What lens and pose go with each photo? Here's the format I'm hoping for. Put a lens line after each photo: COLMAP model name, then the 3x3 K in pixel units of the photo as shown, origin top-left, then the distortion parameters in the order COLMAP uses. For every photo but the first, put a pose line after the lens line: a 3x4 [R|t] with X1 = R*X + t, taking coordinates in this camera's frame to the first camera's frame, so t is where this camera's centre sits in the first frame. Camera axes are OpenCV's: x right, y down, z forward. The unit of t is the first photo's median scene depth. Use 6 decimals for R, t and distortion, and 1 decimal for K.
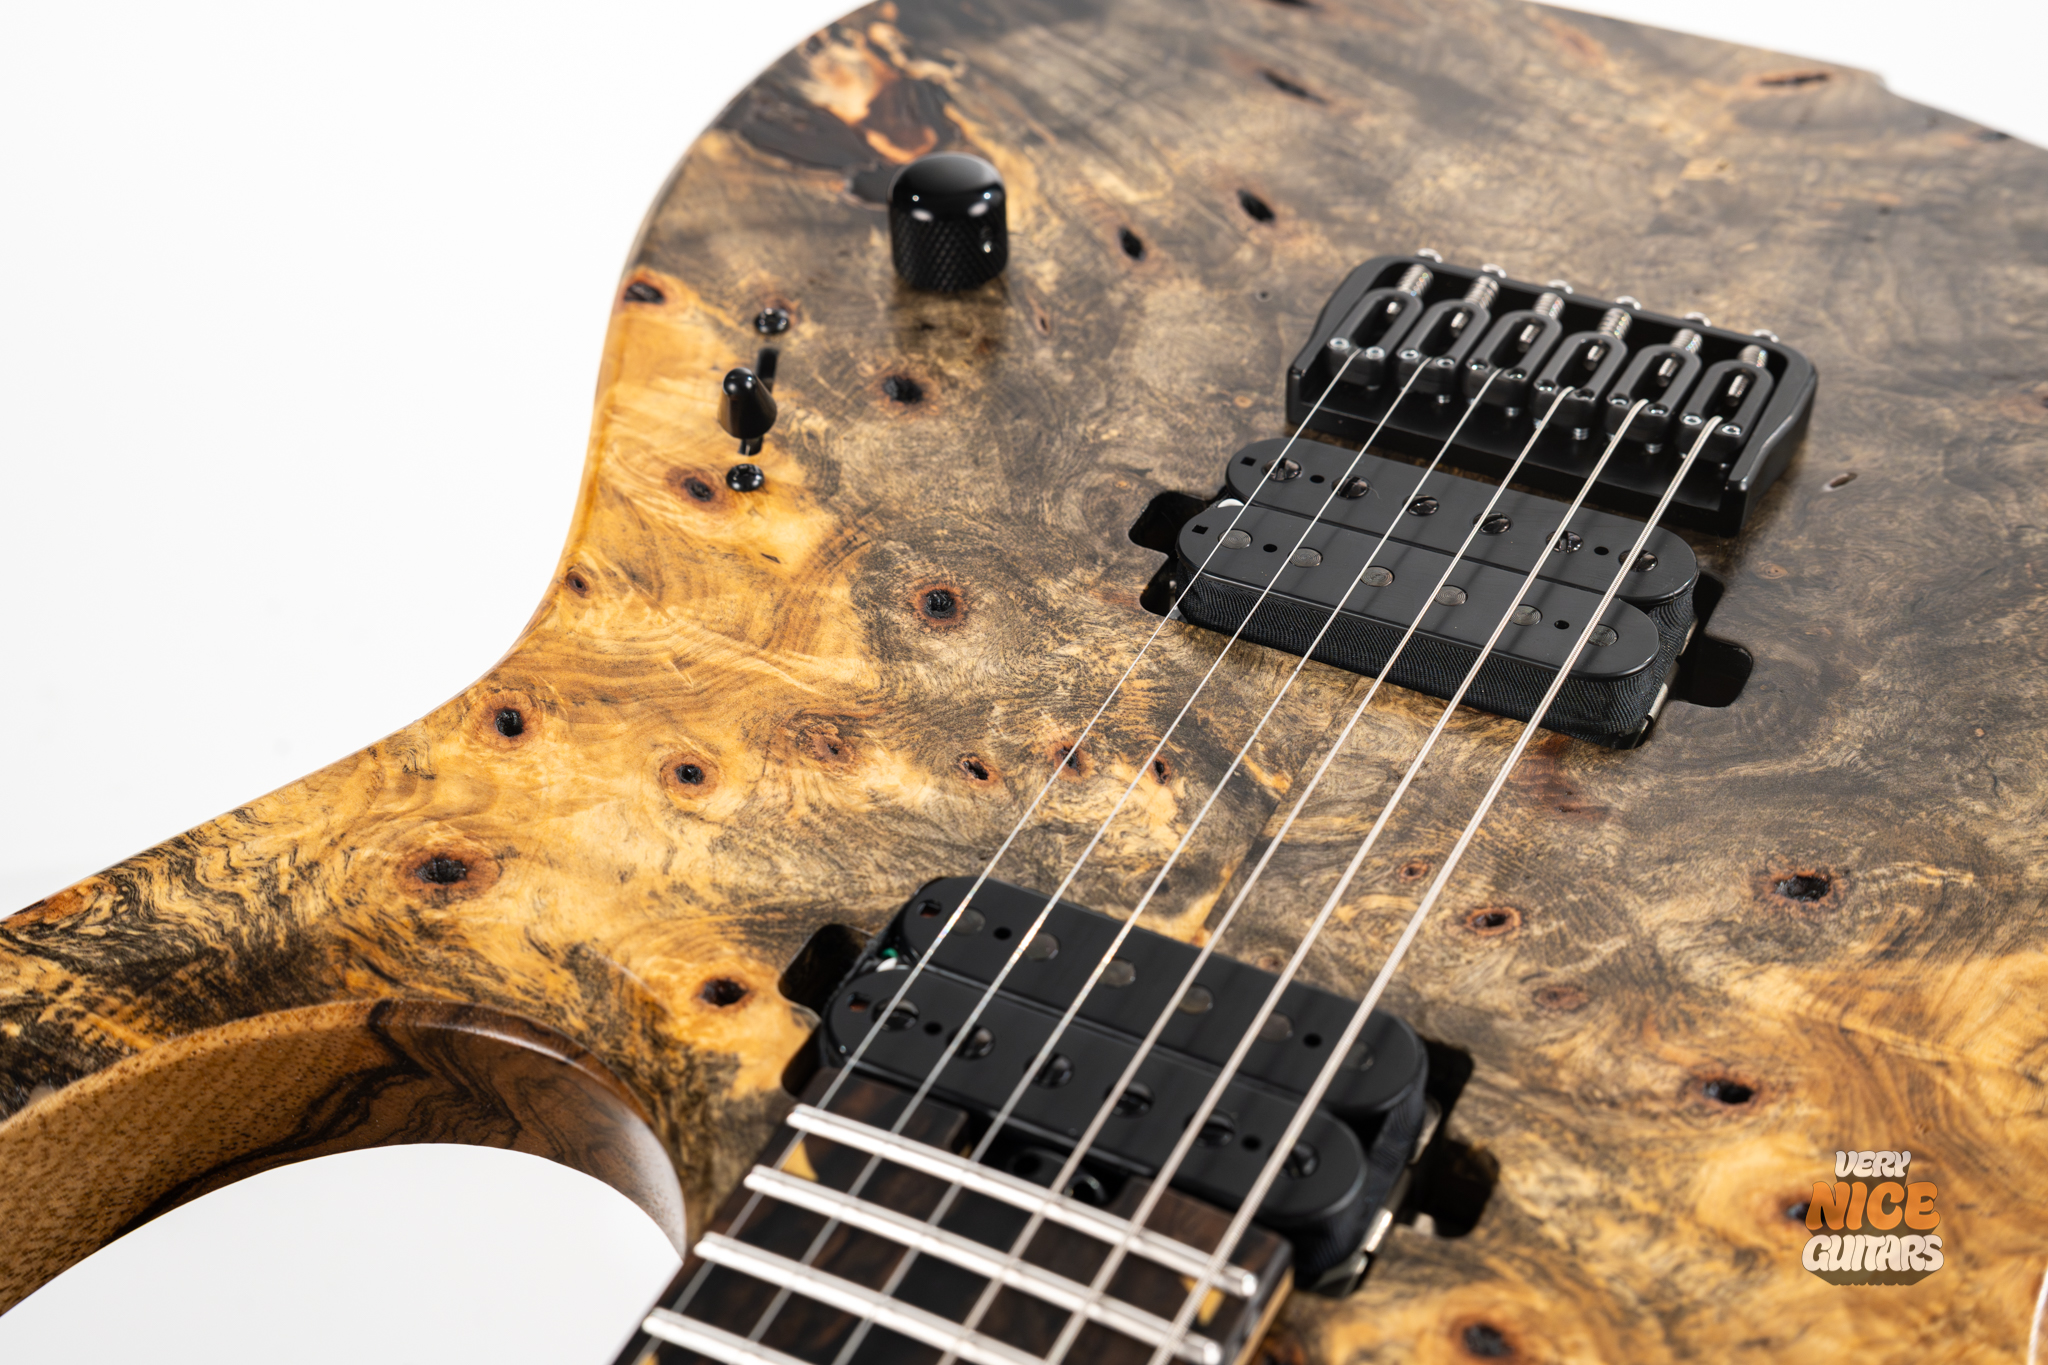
lens RADIAL K [[2916.5, 0, 1013.3], [0, 2916.5, 667.8], [0, 0, 1]] dist [0.052161, 0.000000]
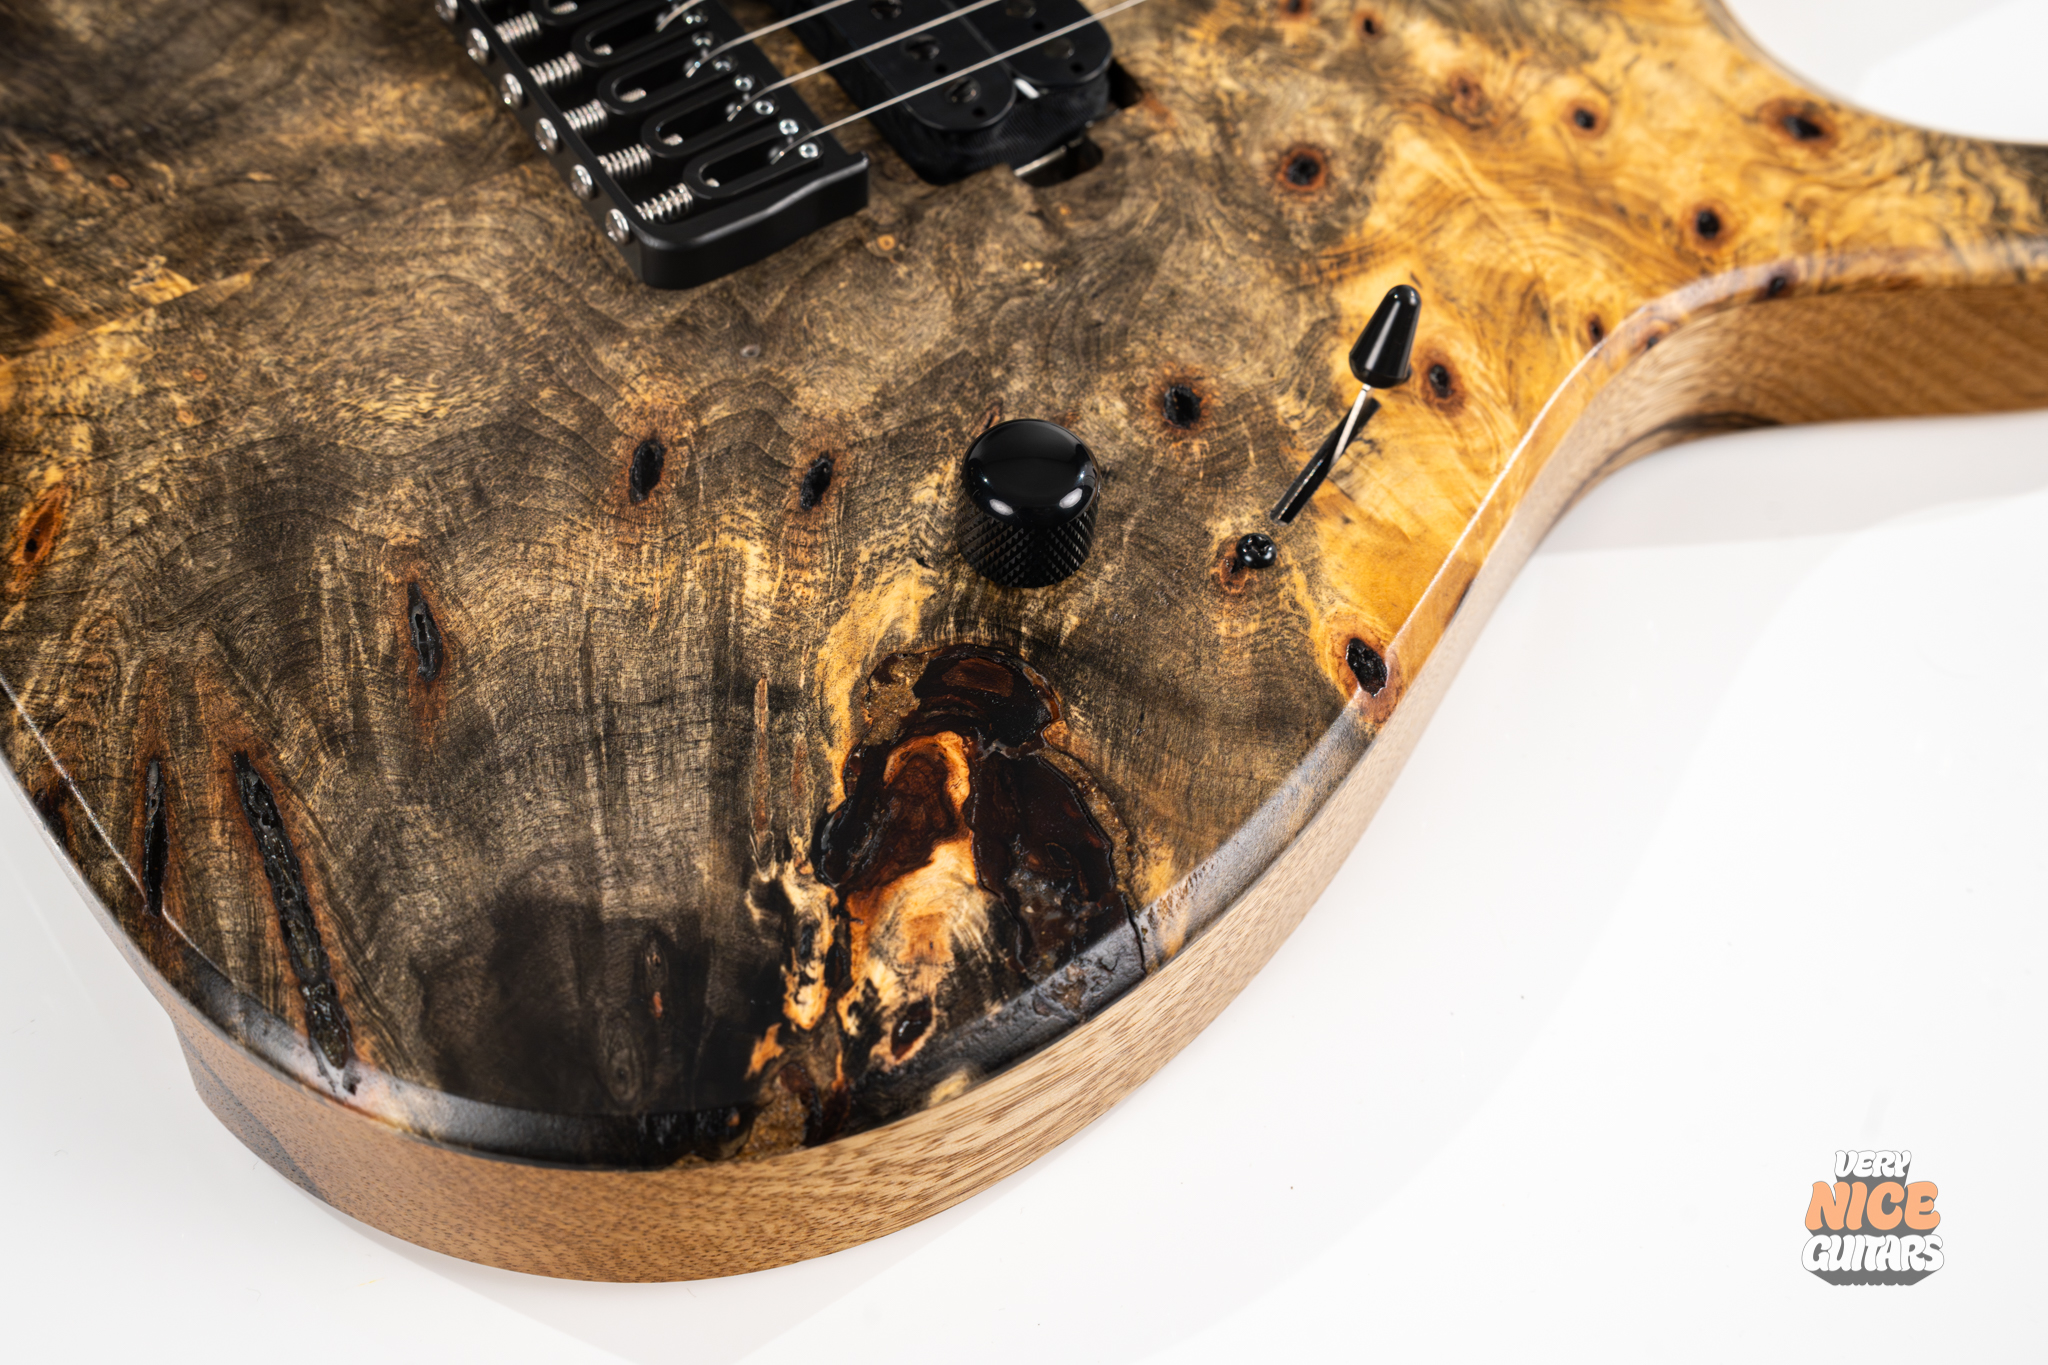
lens RADIAL K [[2916.5, 0, 1001.4], [0, 2916.5, 696.1], [0, 0, 1]] dist [0.052161, 0.000000]
pose [[-0.866567, -0.423247, 0.264432, -0.322054], [0.288156, 0.008271, 0.957548, -1.181165], [-0.407466, 0.905977, 0.114794, 1.180396]]
